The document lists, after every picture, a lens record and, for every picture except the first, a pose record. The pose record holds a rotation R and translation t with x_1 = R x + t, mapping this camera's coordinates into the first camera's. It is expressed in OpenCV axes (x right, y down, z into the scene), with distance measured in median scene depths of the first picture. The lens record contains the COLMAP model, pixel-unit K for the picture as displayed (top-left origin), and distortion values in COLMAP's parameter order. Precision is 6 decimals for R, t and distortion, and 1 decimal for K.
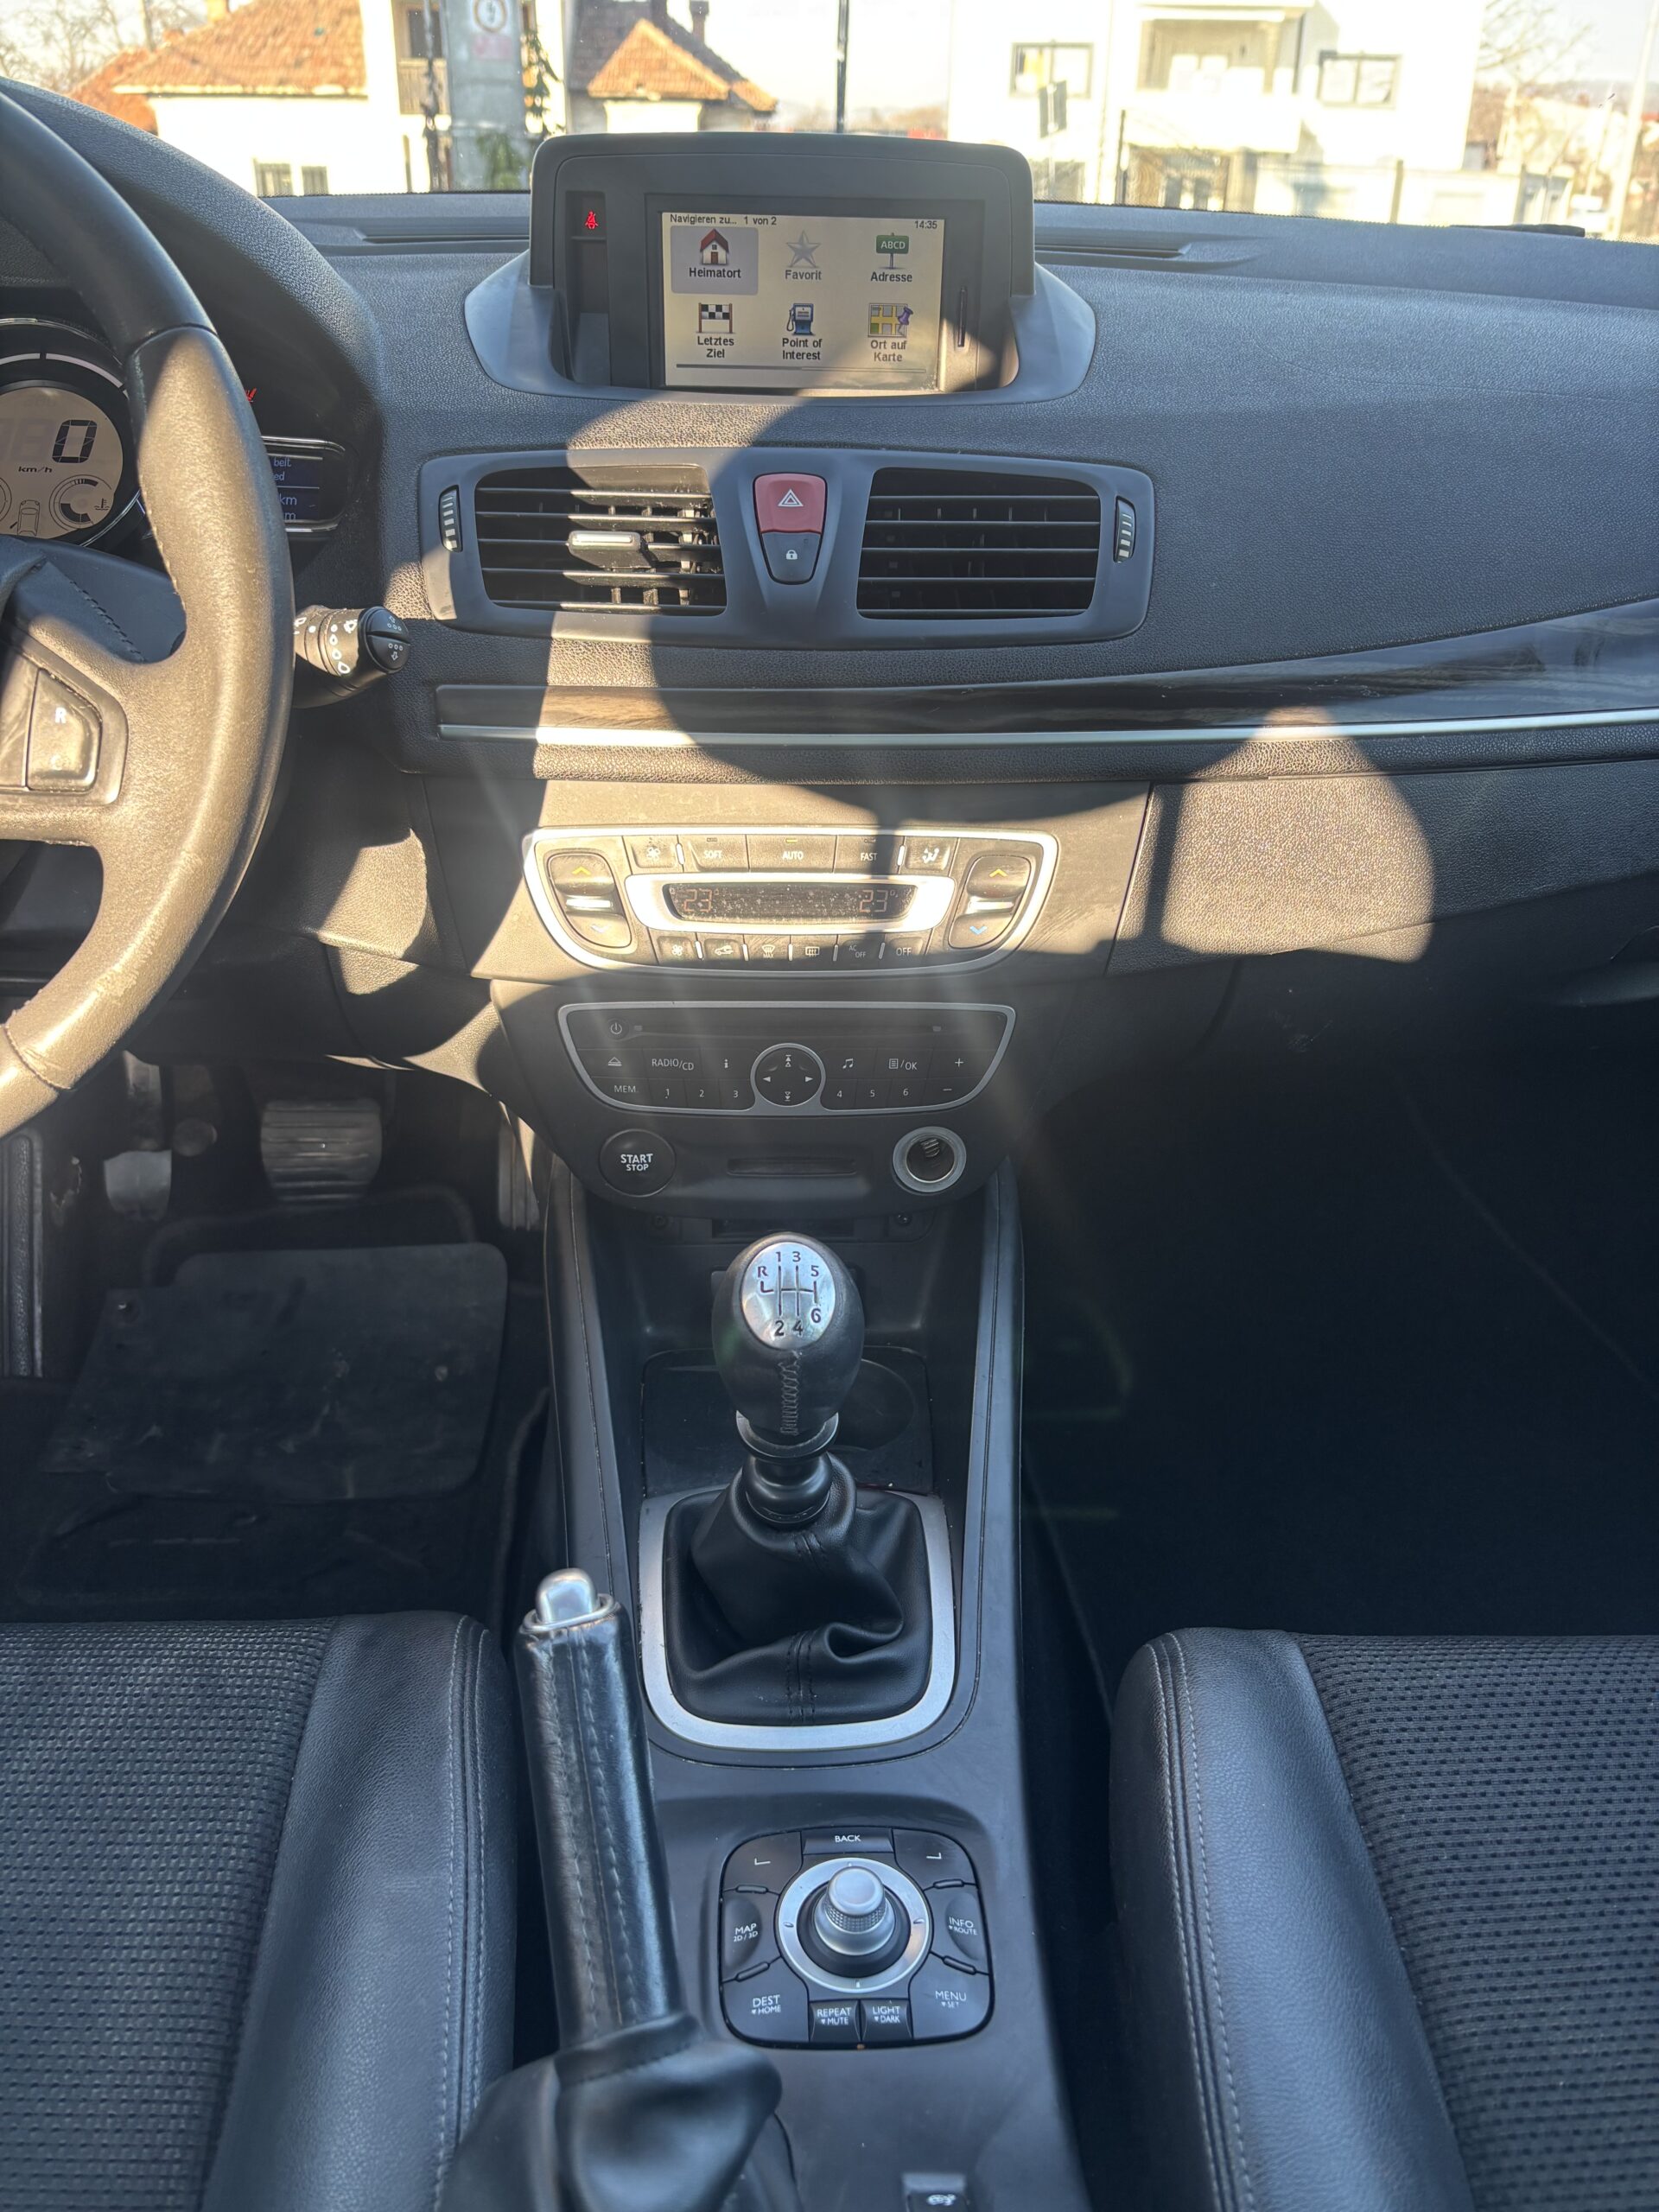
lens RADIAL K [[1697.9, 0, 823.6], [0, 1697.9, 1124.3], [0, 0, 1]] dist [0.043732, -0.059768]
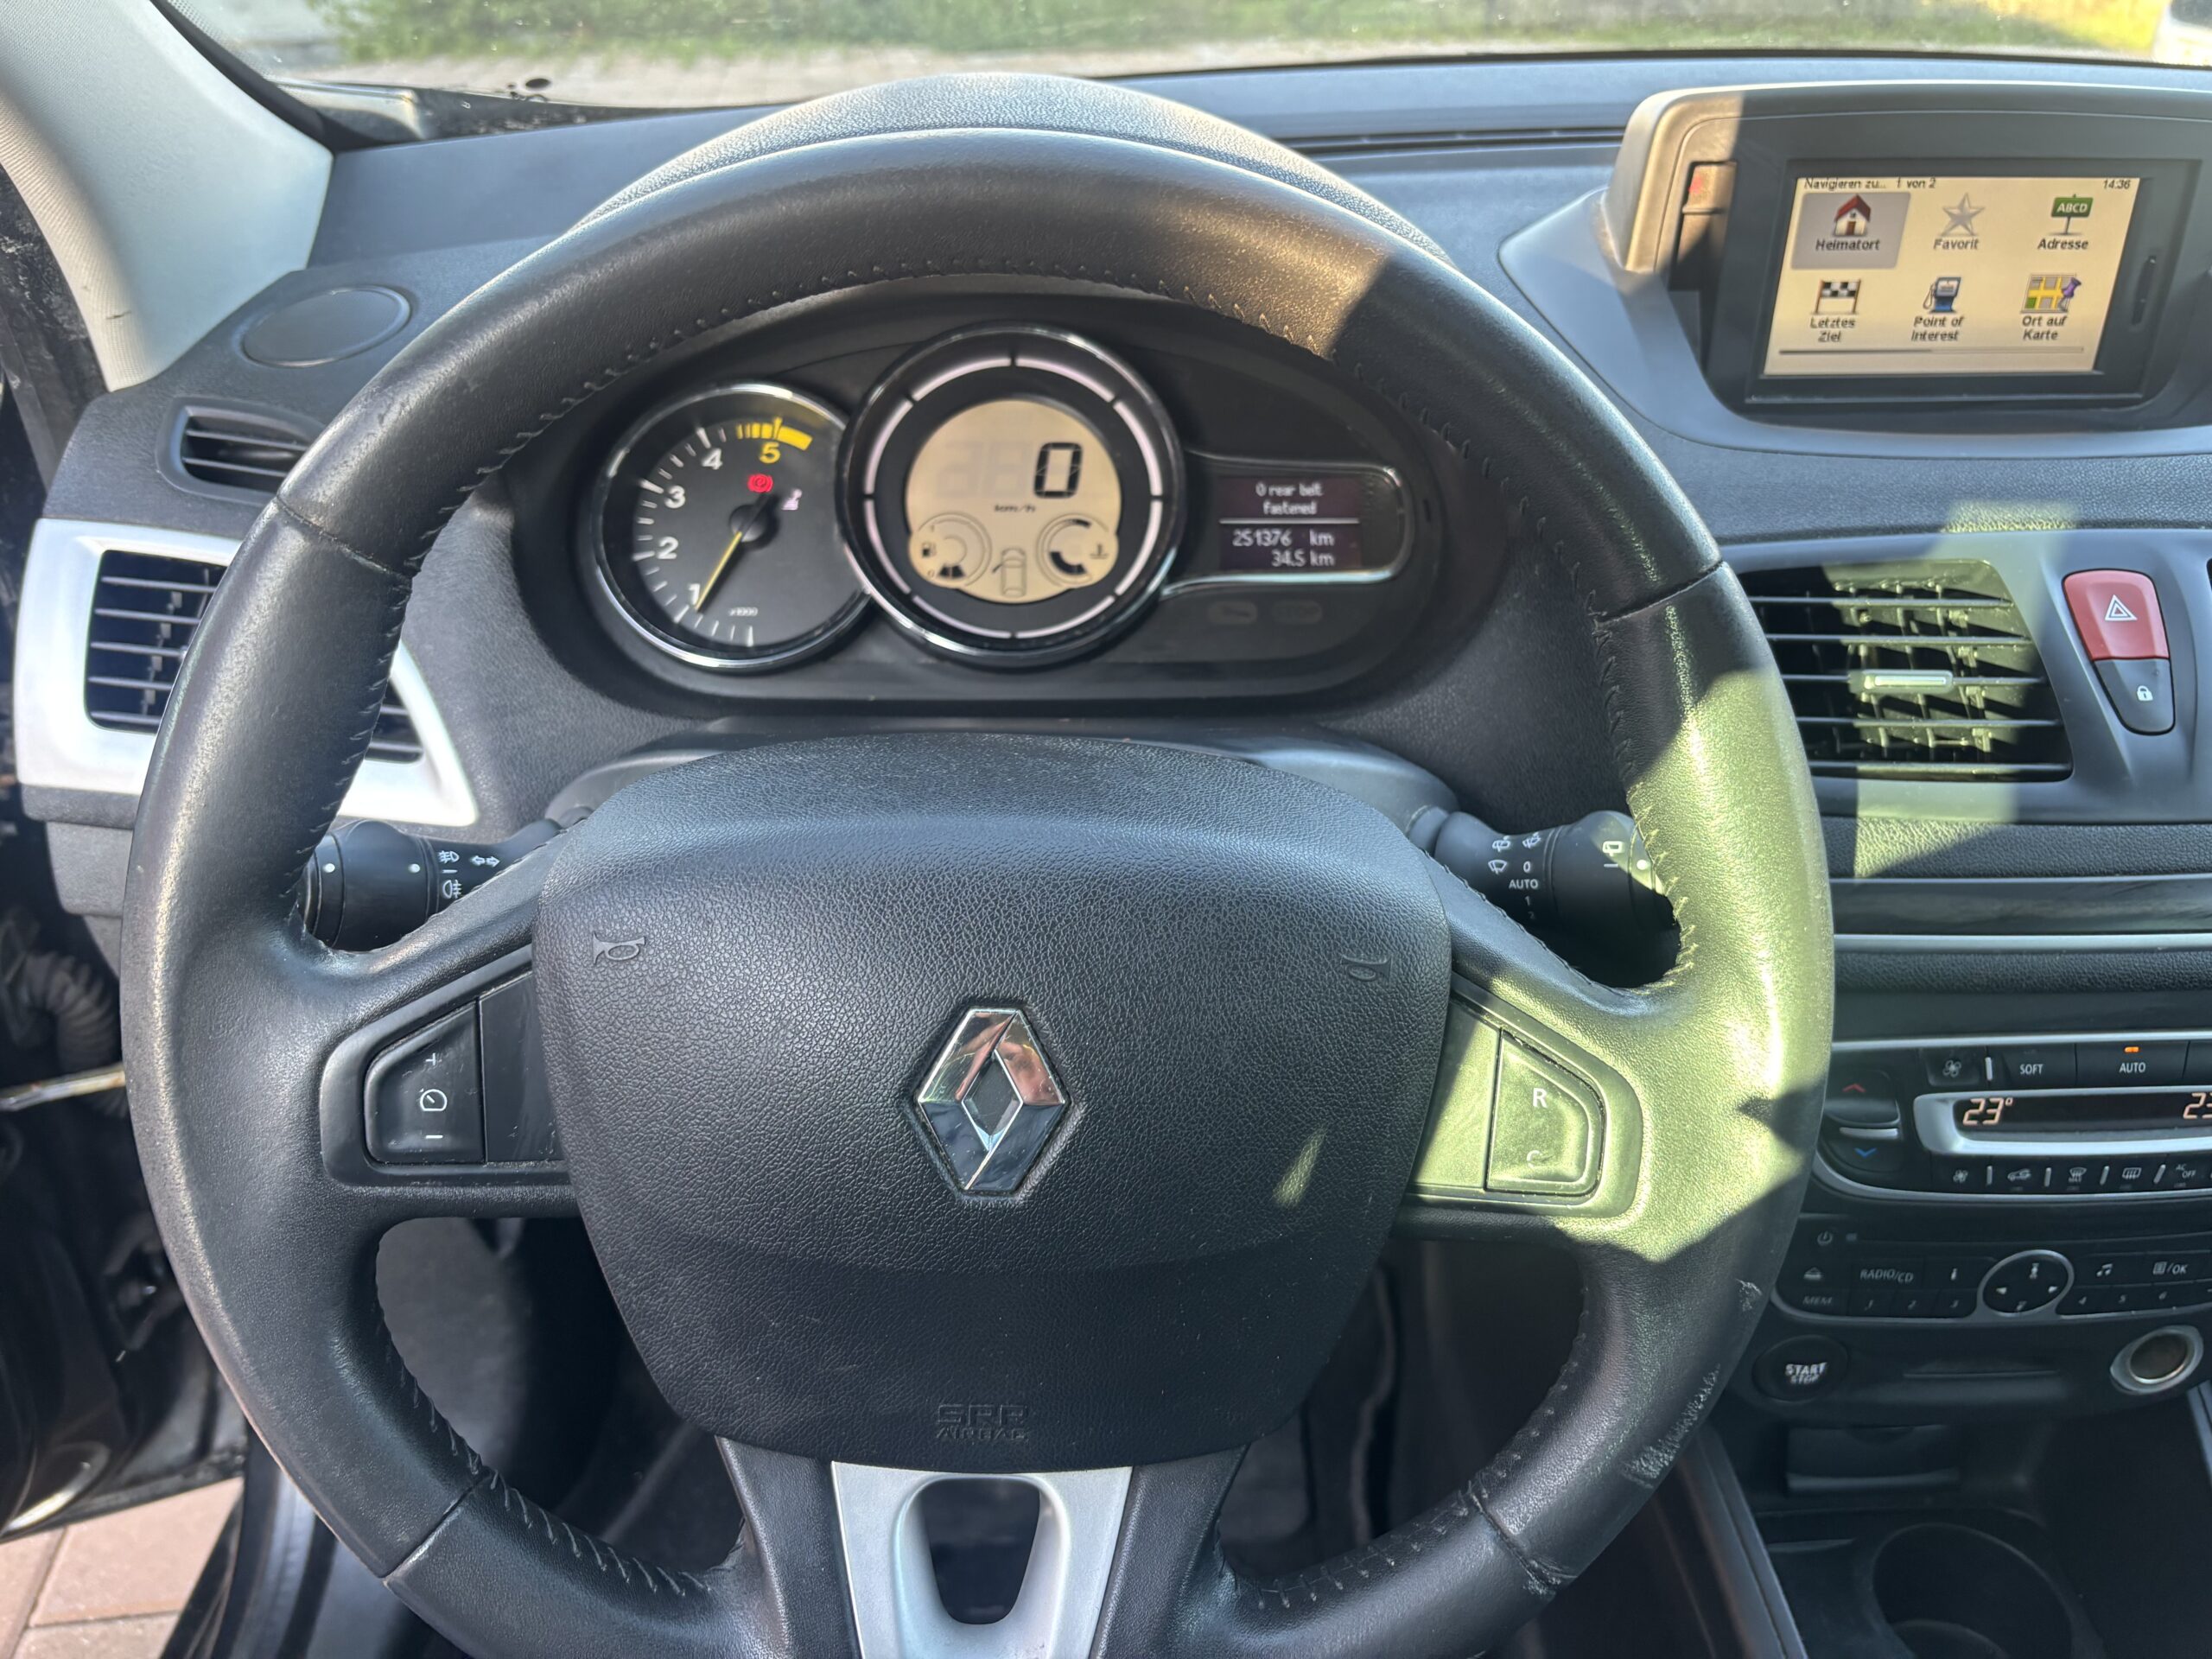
lens RADIAL K [[1822.5, 0, 1095.7], [0, 1822.5, 830.6], [0, 0, 1]] dist [0.006477, -0.021114]
pose [[0.999755, -0.012327, -0.018368, -0.464792], [0.012714, 0.999696, 0.021123, -0.280991], [0.018103, -0.021352, 0.999608, 0.149344]]
